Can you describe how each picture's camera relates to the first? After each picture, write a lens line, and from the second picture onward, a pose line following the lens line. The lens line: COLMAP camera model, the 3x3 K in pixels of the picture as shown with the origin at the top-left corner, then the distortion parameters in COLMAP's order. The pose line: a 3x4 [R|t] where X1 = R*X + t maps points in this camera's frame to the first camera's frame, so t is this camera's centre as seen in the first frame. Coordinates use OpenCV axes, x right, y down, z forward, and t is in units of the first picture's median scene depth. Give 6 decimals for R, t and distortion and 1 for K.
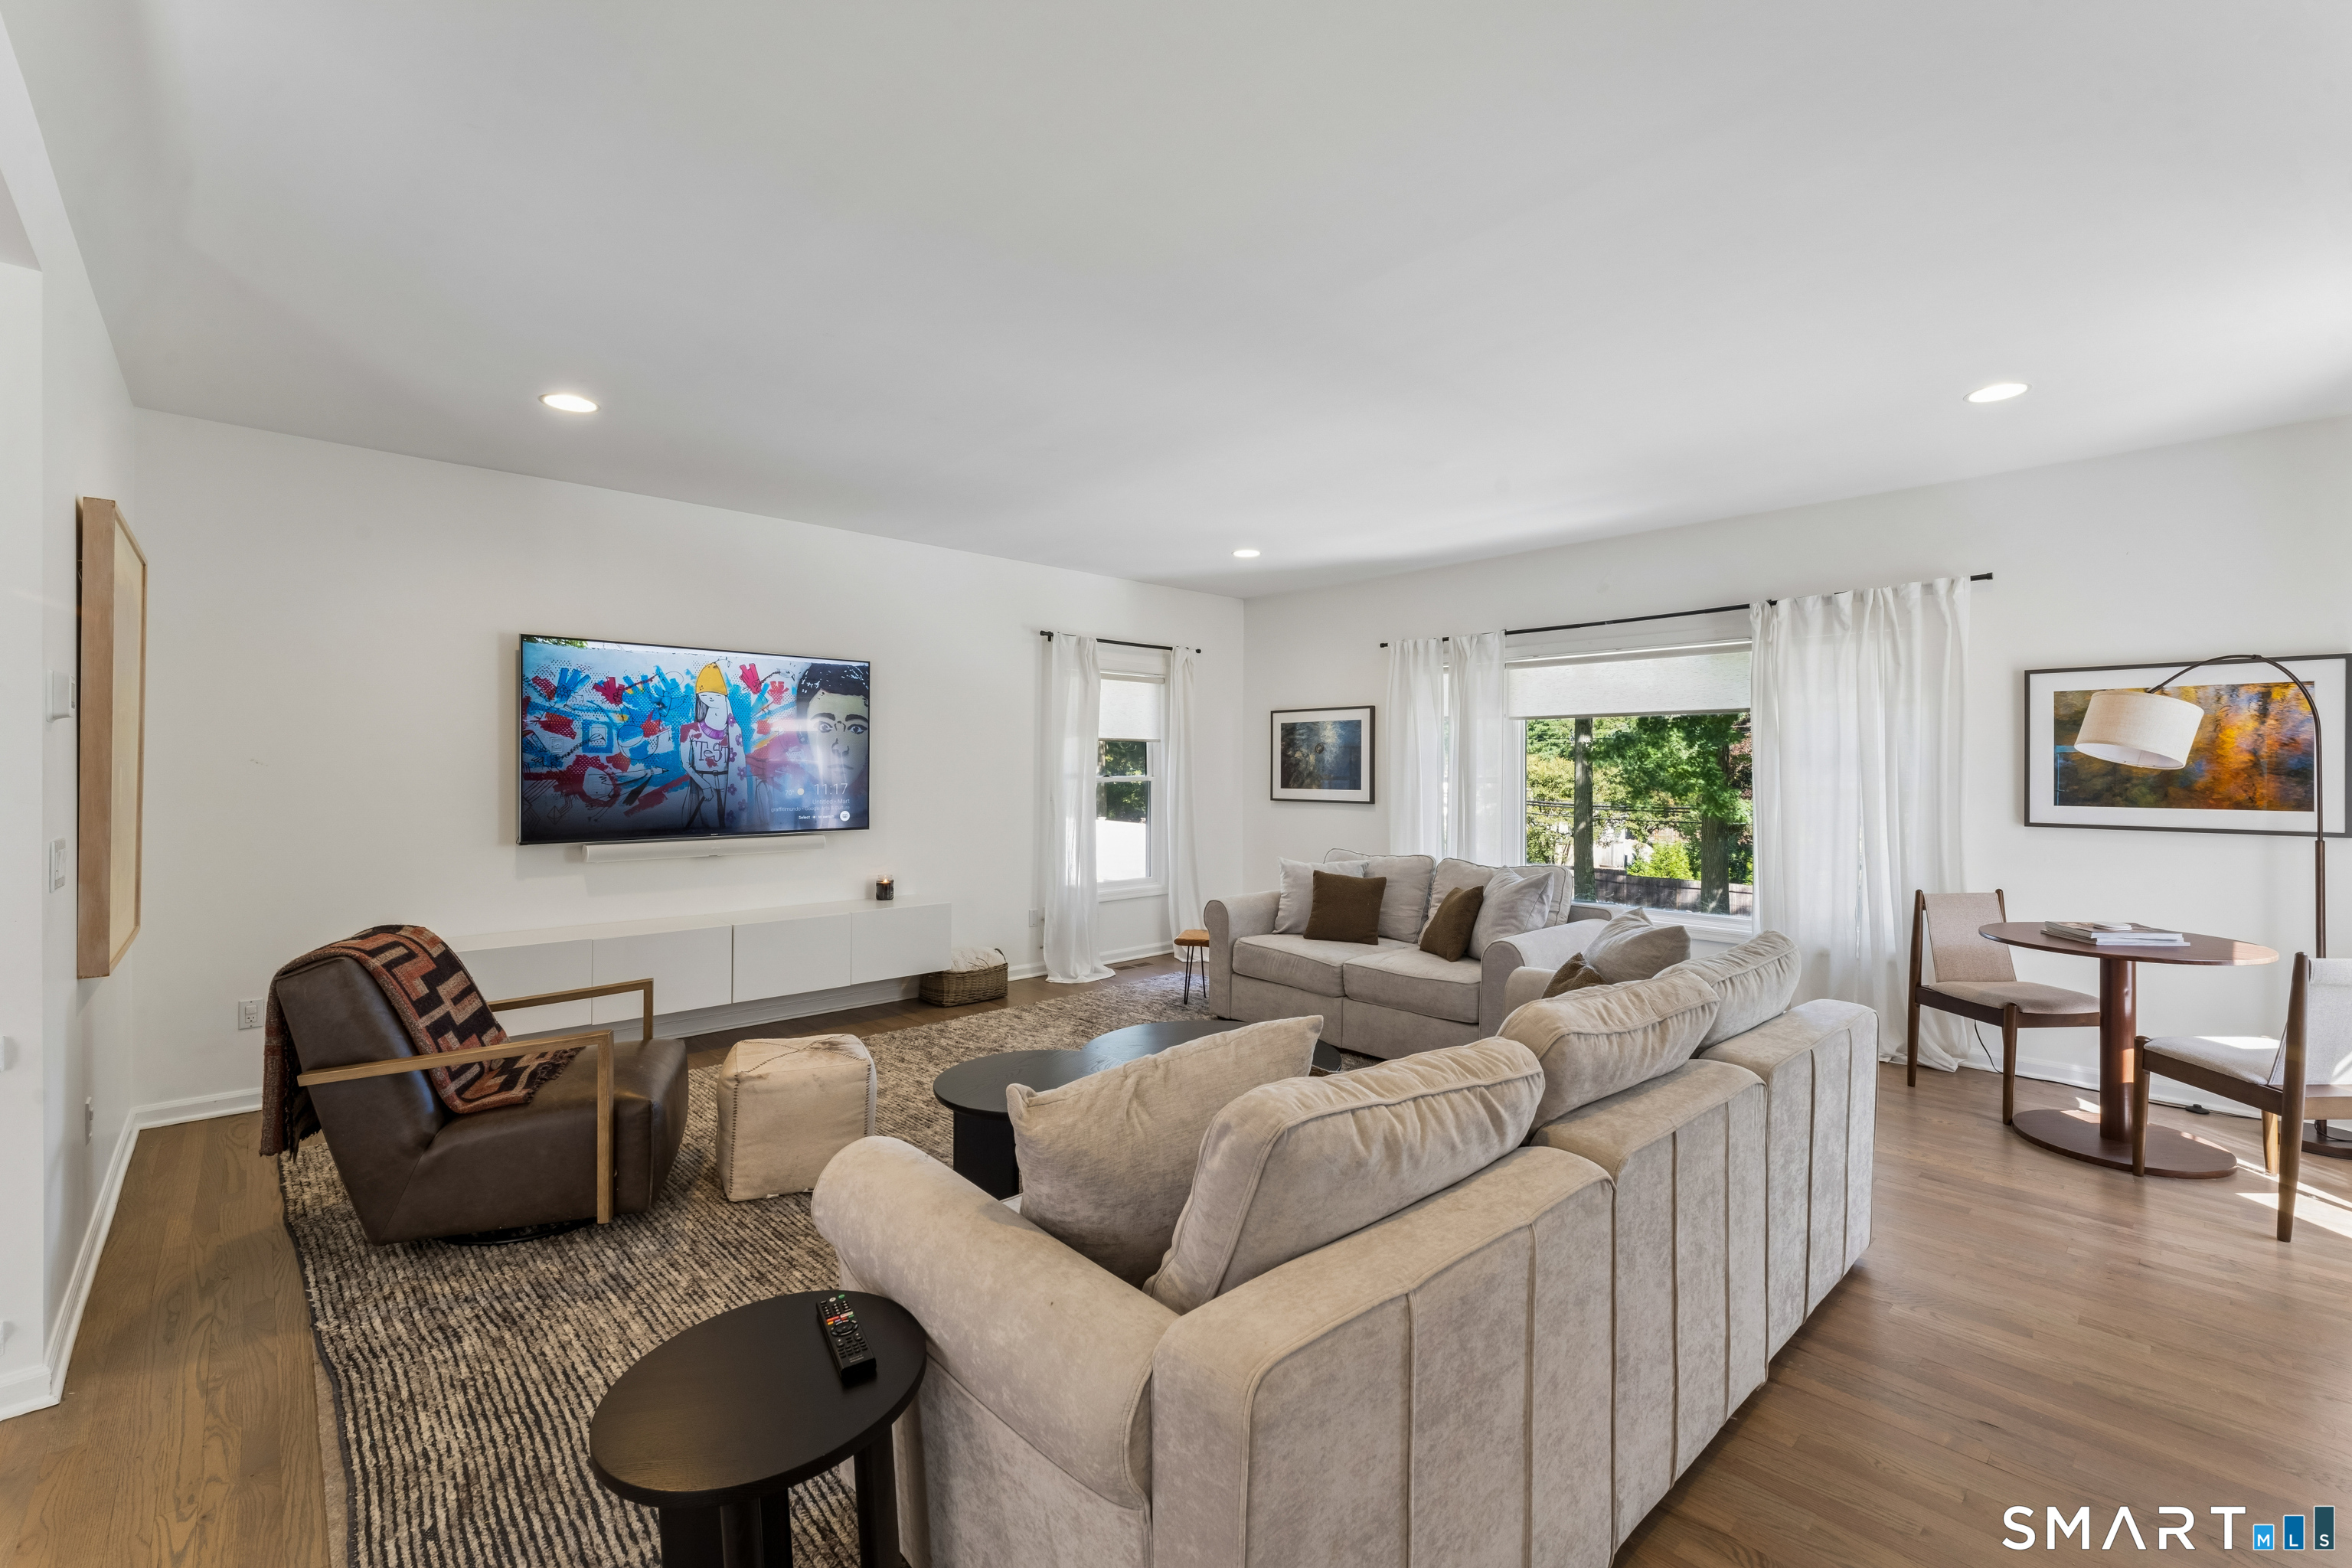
lens RADIAL K [[976.0, 0, 1186.7], [0, 976.0, 775.6], [0, 0, 1]] dist [0.003241, 0.000405]
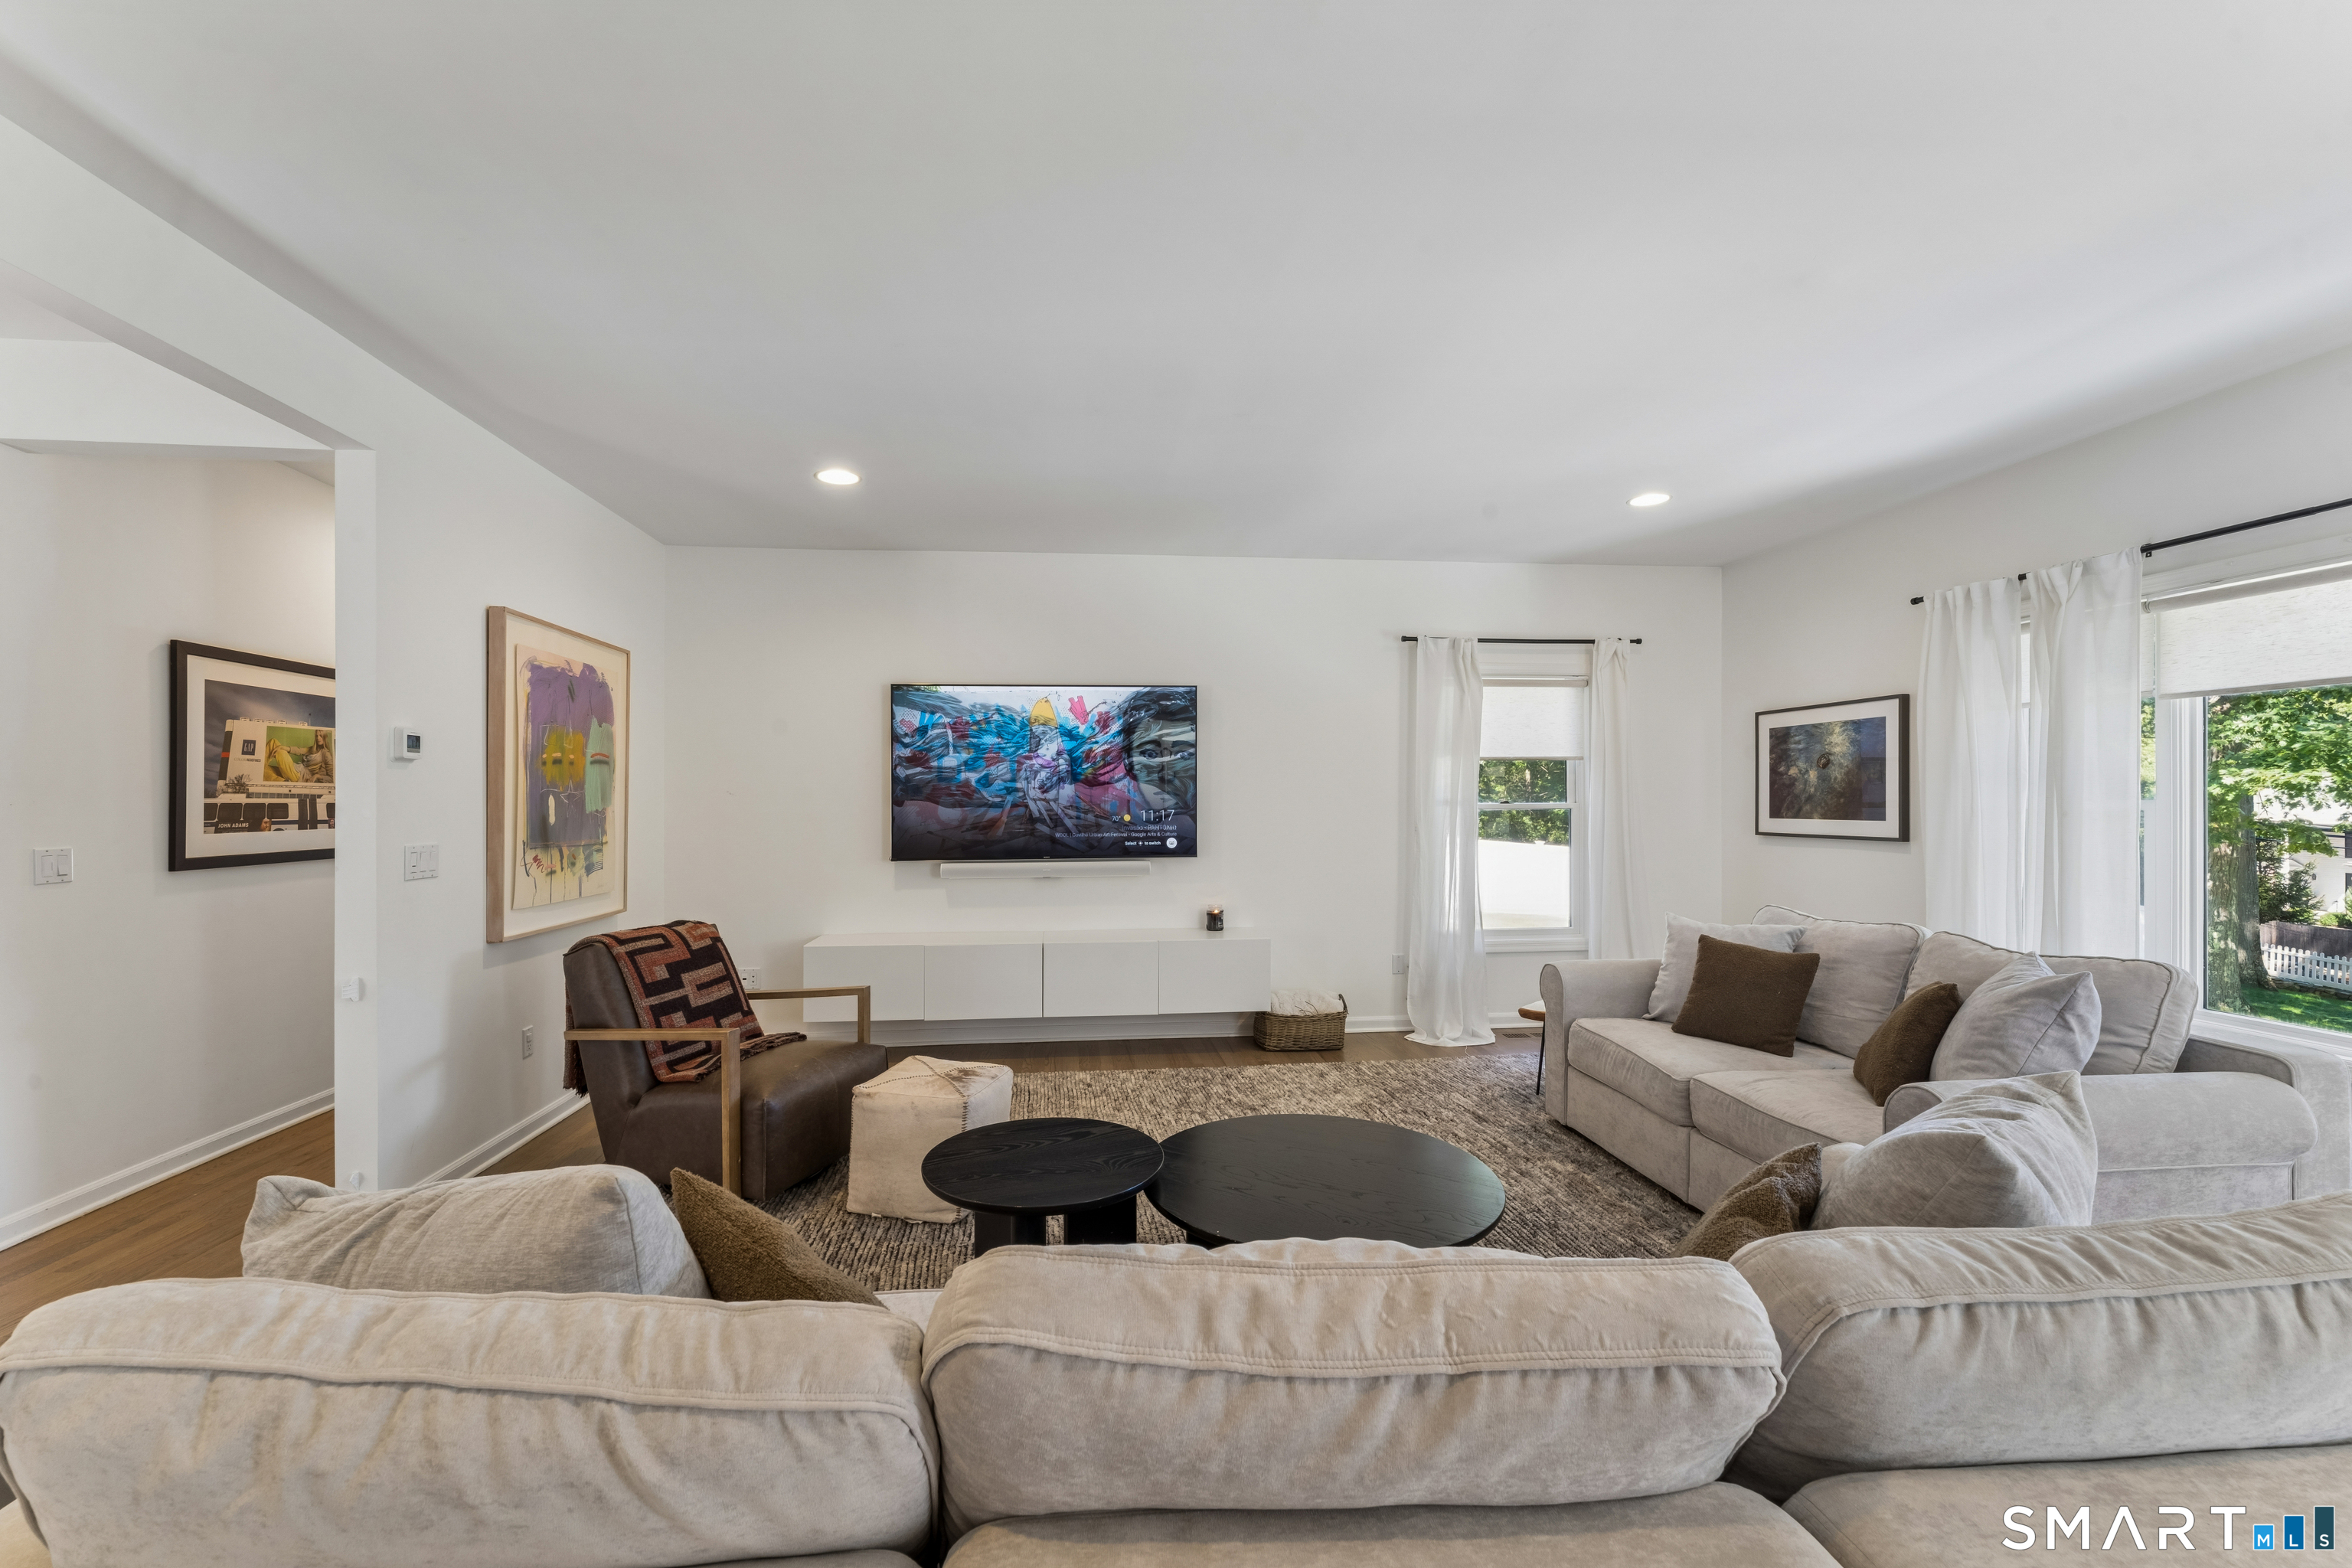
lens RADIAL K [[953.1, 0, 1161.5], [0, 953.1, 804.1], [0, 0, 1]] dist [-0.002515, 0.000054]
pose [[0.795285, -0.004288, -0.606220, 0.245767], [0.002591, 0.999990, -0.003674, 0.005995], [0.606230, 0.001351, 0.795289, 0.238811]]
